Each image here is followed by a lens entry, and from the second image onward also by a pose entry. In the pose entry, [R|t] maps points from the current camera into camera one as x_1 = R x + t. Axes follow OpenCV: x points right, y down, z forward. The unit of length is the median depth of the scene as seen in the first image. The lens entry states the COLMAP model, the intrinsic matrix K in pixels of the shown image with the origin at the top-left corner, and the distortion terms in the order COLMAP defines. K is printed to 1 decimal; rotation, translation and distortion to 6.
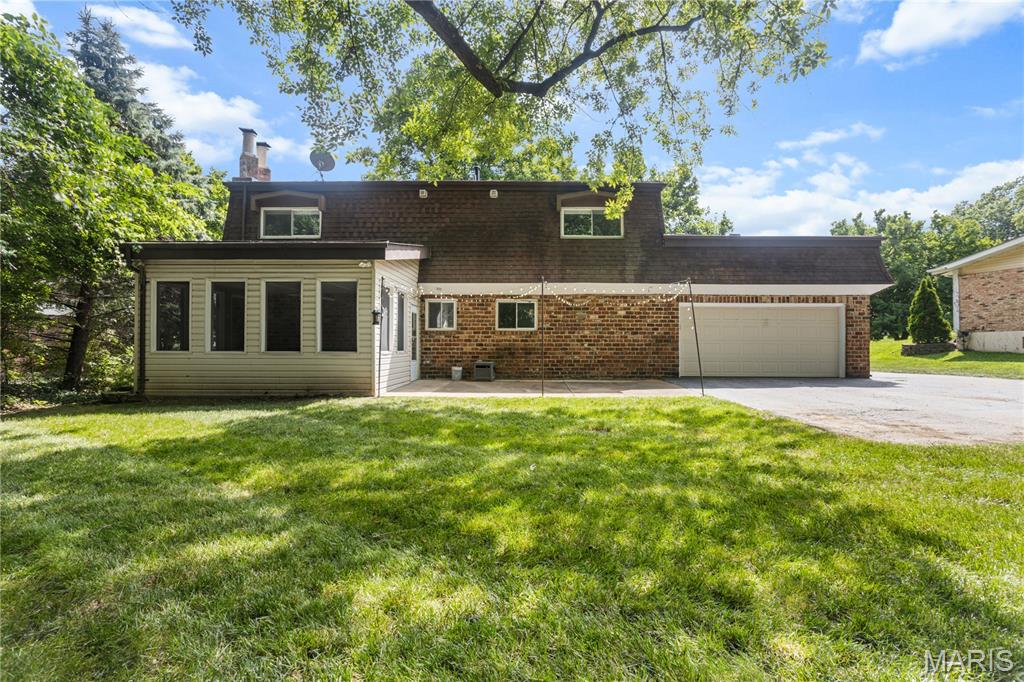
lens RADIAL K [[480.6, 0, 513.5], [0, 480.6, 345.7], [0, 0, 1]] dist [-0.021347, 0.000614]
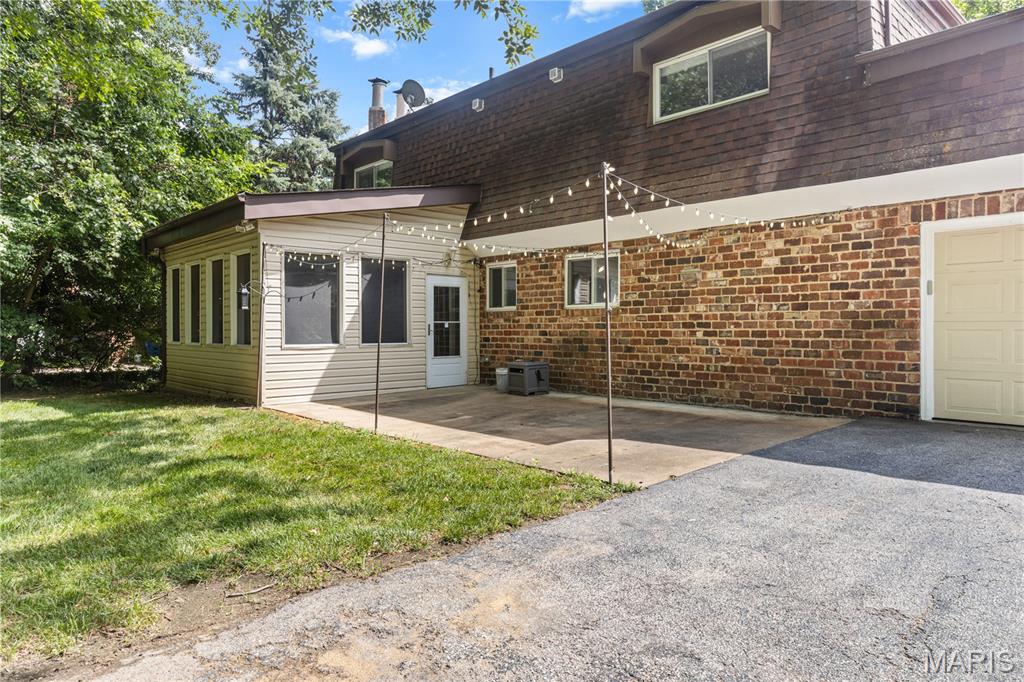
lens RADIAL K [[650.3, 0, 512.1], [0, 650.3, 333.1], [0, 0, 1]] dist [0.009499, 0.002883]
pose [[0.689095, 0.001928, -0.724668, 0.497004], [0.004173, 0.999969, 0.006629, -0.007779], [0.724659, -0.007592, 0.689066, 0.410728]]
